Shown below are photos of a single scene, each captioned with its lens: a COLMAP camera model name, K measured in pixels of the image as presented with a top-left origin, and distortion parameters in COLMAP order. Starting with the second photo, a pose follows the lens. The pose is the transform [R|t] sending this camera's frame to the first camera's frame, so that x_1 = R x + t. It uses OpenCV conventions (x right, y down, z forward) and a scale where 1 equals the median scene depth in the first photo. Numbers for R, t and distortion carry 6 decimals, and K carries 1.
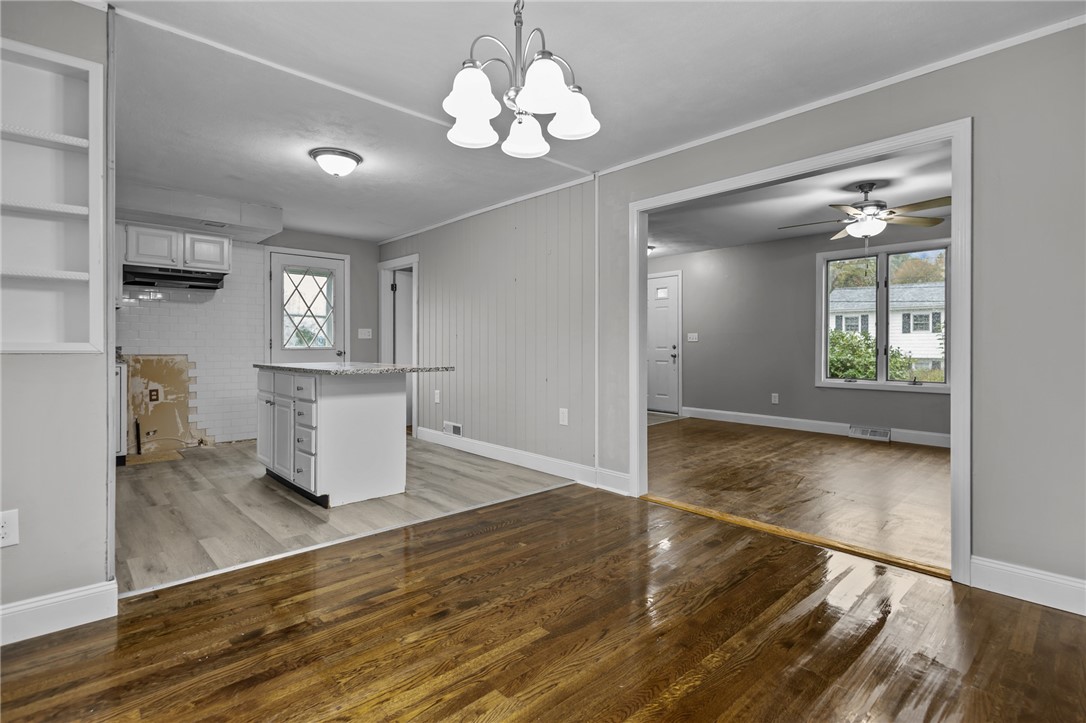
lens RADIAL K [[513.0, 0, 538.4], [0, 513.0, 344.4], [0, 0, 1]] dist [0.001366, -0.000158]
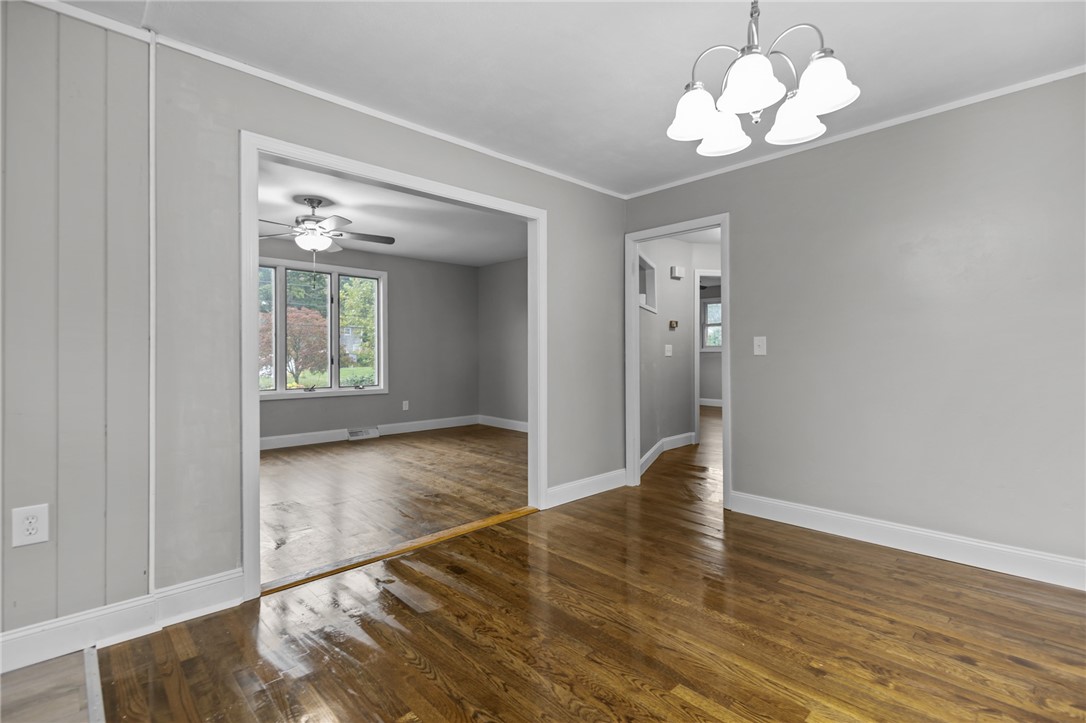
lens RADIAL K [[502.4, 0, 542.0], [0, 502.4, 353.5], [0, 0, 1]] dist [0.002874, -0.000416]
pose [[-0.009343, -0.001667, 0.999955, -0.443649], [0.003263, 0.999993, 0.001698, -0.004720], [-0.999951, 0.003279, -0.009337, 0.656741]]
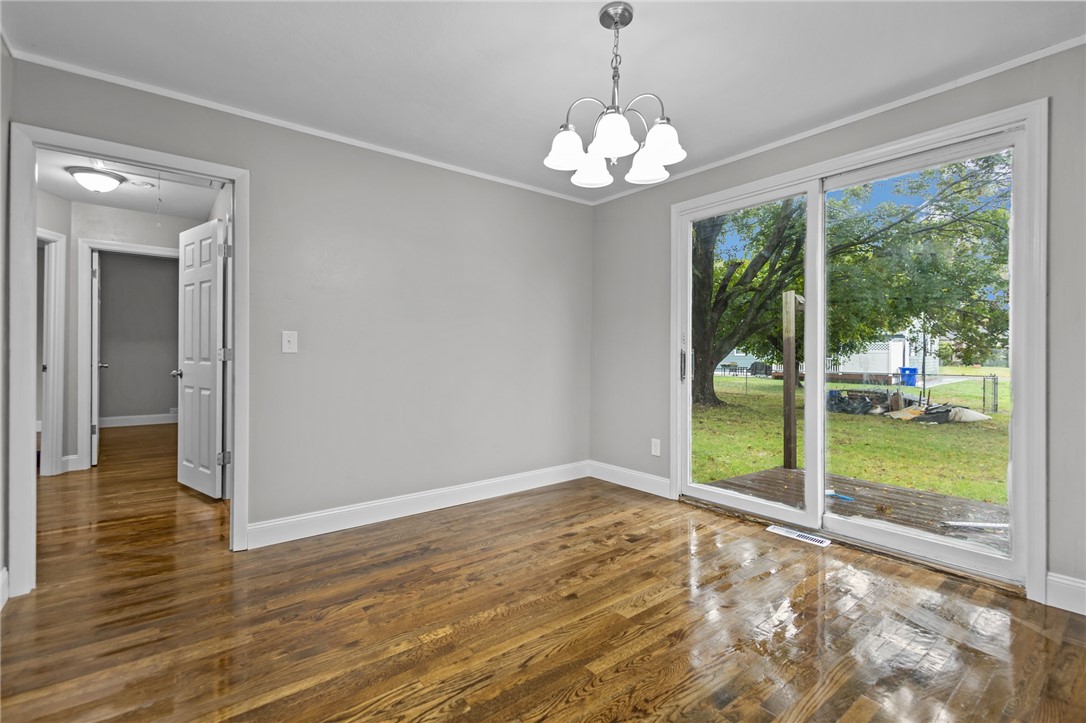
lens RADIAL K [[502.4, 0, 542.0], [0, 502.4, 353.5], [0, 0, 1]] dist [0.002874, -0.000416]
pose [[-0.996647, -0.006425, 0.081563, 0.015083], [-0.006347, 0.999979, 0.001211, -0.000873], [-0.081569, 0.000689, -0.996667, 1.008194]]
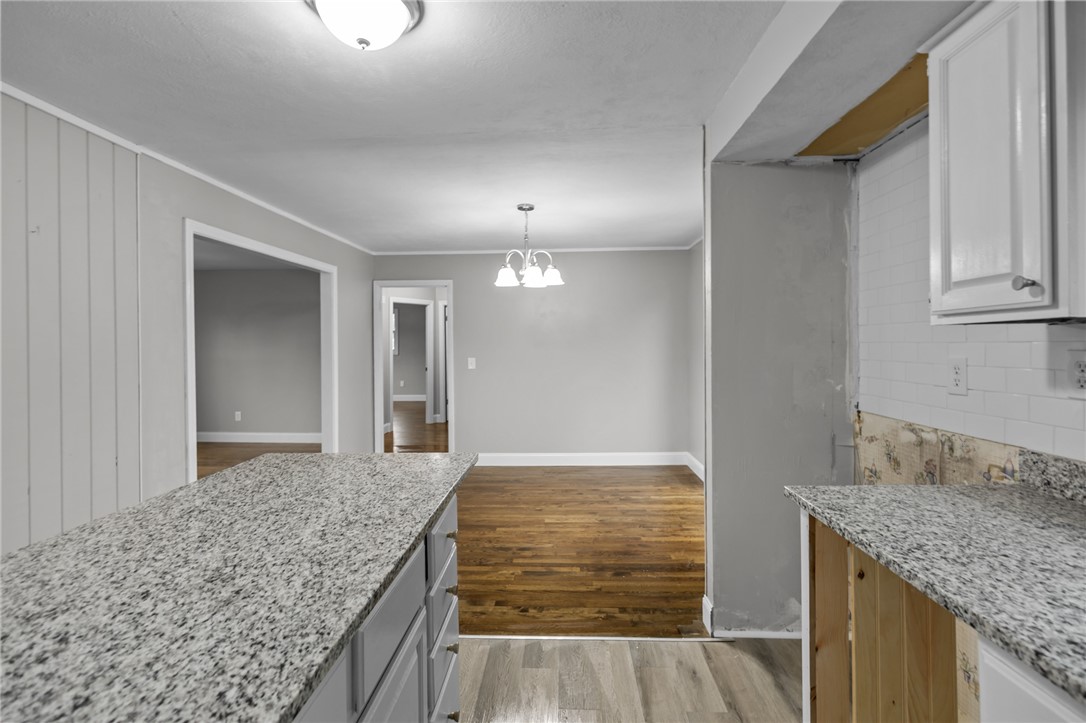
lens RADIAL K [[504.3, 0, 541.7], [0, 504.3, 347.7], [0, 0, 1]] dist [0.005300, -0.002017]
pose [[-0.697262, -0.003709, 0.716806, -0.786393], [0.005510, 0.999929, 0.010534, -0.079814], [-0.716795, 0.011294, -0.697193, 1.175185]]
